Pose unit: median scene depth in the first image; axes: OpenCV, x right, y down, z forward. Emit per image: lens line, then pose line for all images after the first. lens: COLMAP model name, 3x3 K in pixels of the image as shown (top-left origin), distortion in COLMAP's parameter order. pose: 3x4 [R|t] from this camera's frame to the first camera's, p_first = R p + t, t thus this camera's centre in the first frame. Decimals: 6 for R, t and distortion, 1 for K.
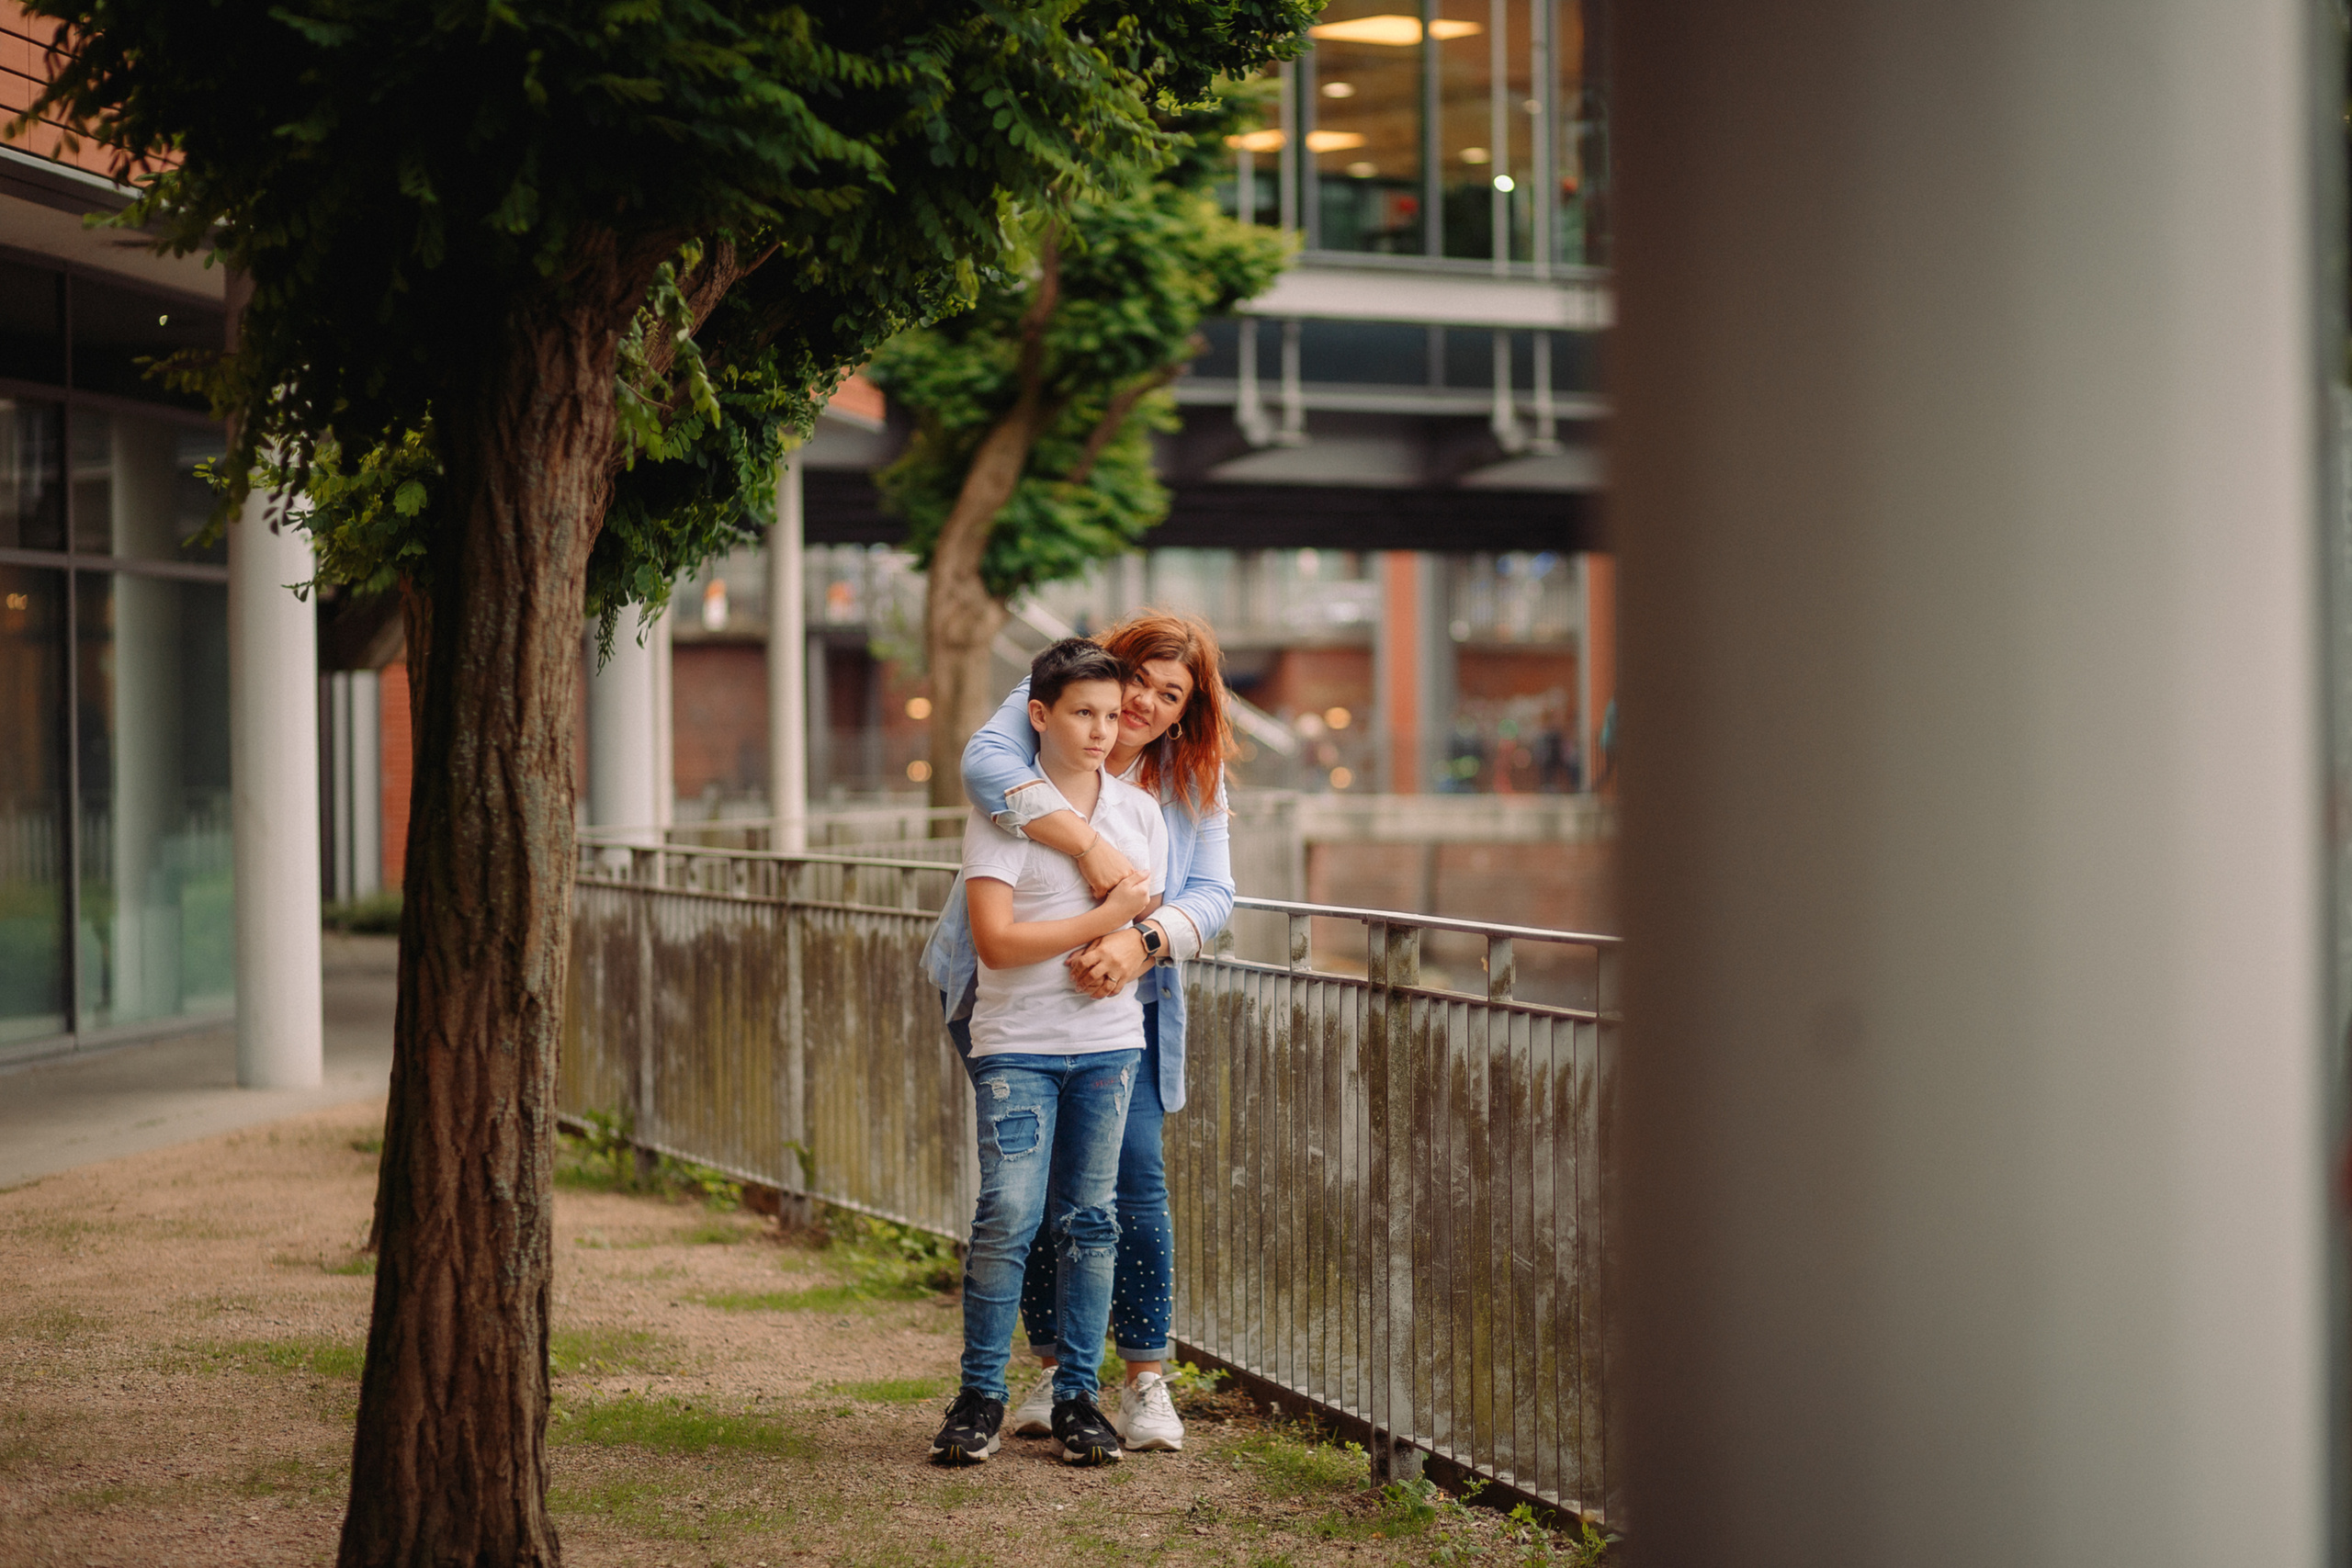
lens RADIAL K [[6006.7, 0, 1176.0], [0, 6006.7, 784.0], [0, 0, 1]] dist [0.004952, -0.122957]
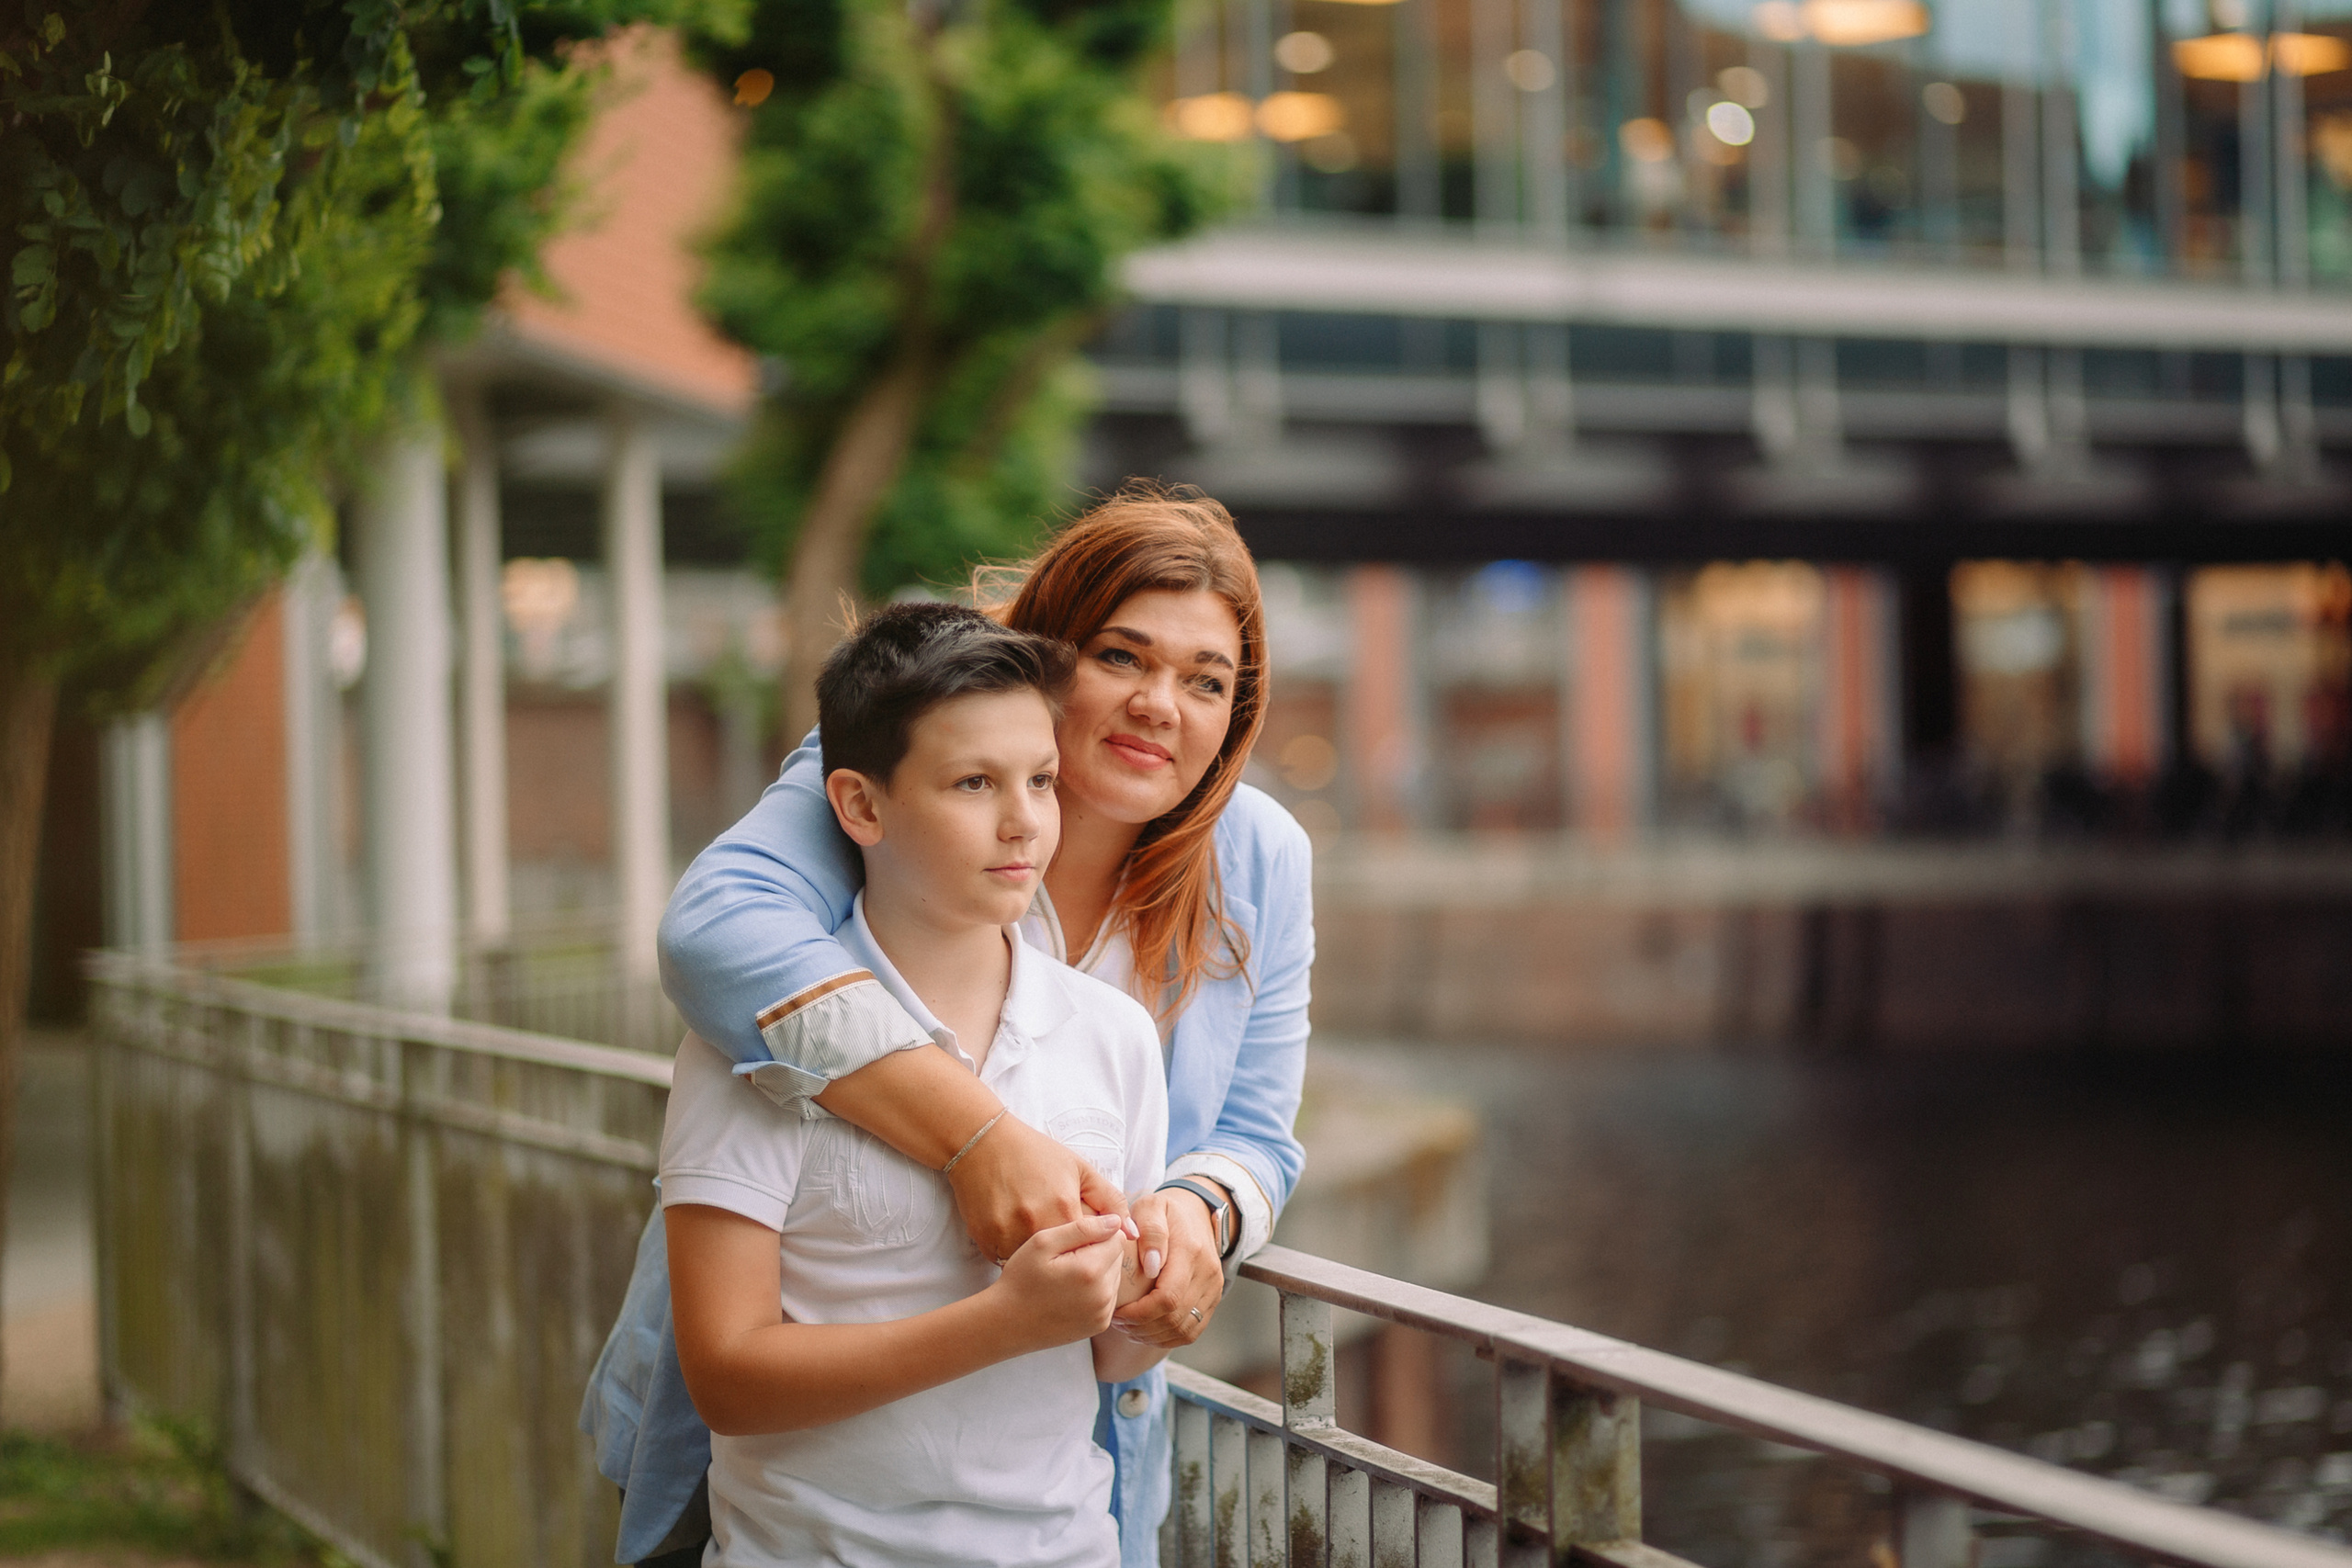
lens RADIAL K [[6006.7, 0, 1176.0], [0, 6006.7, 784.0], [0, 0, 1]] dist [0.004952, -0.122957]
pose [[0.999905, -0.012665, 0.005498, 0.006466], [0.012706, 0.999892, -0.007415, -0.006043], [-0.005403, 0.007484, 0.999957, 0.380266]]
